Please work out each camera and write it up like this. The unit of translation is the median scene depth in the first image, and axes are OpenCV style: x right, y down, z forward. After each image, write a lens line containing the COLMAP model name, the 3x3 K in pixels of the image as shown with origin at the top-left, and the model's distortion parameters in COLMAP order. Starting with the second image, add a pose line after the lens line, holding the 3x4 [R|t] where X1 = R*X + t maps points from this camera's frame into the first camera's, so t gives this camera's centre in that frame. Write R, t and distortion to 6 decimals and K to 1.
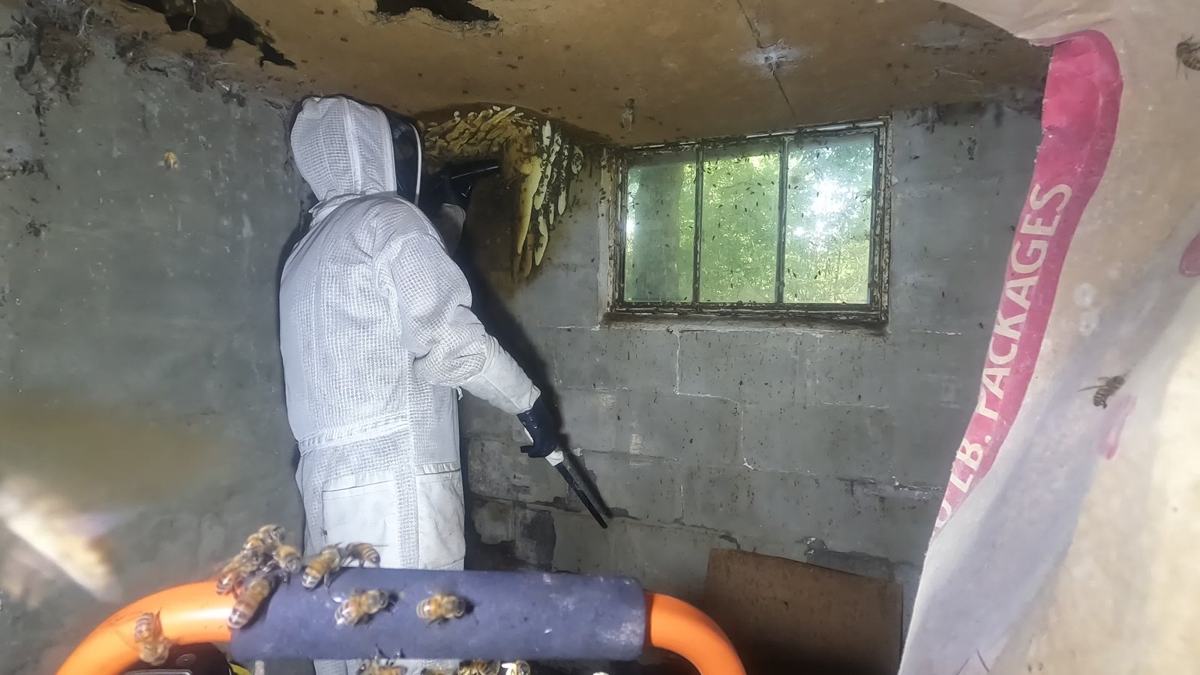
lens RADIAL K [[631.9, 0, 600.7], [0, 631.9, 339.0], [0, 0, 1]] dist [-0.000207, 0.002865]
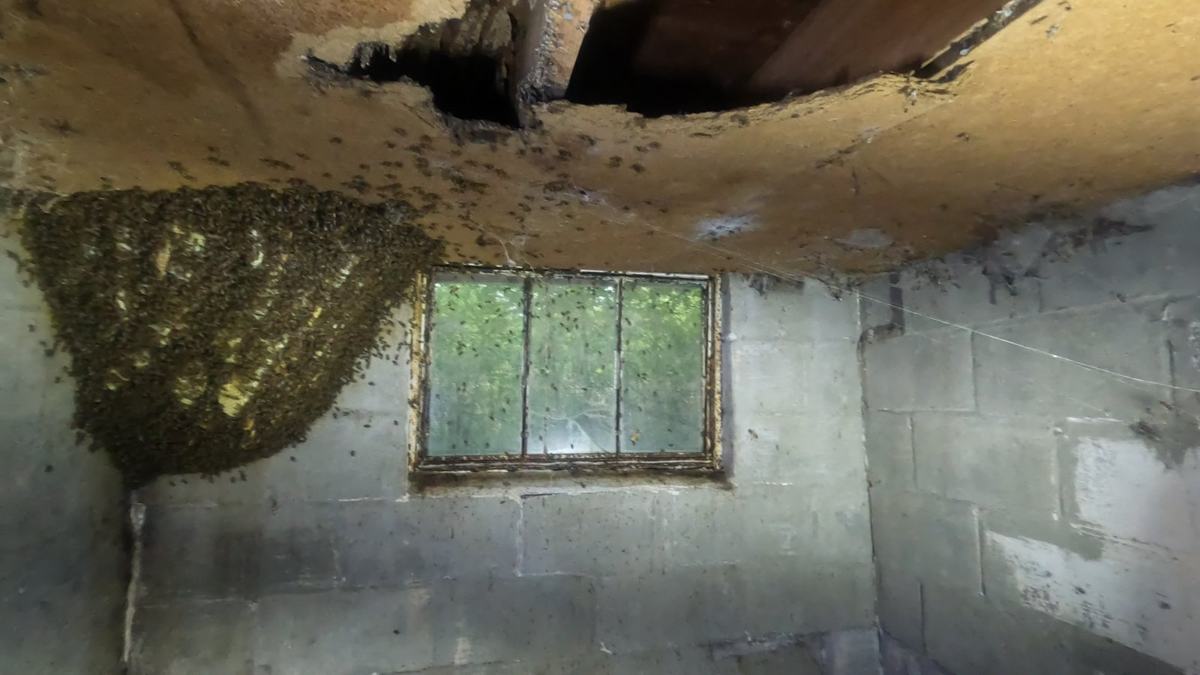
lens RADIAL K [[631.9, 0, 610.6], [0, 631.9, 339.2], [0, 0, 1]] dist [-0.000207, 0.002865]
pose [[0.787438, 0.037980, 0.615222, -0.333253], [0.023239, 0.995561, -0.091204, -0.155434], [-0.615955, 0.086115, 0.783060, 0.304737]]
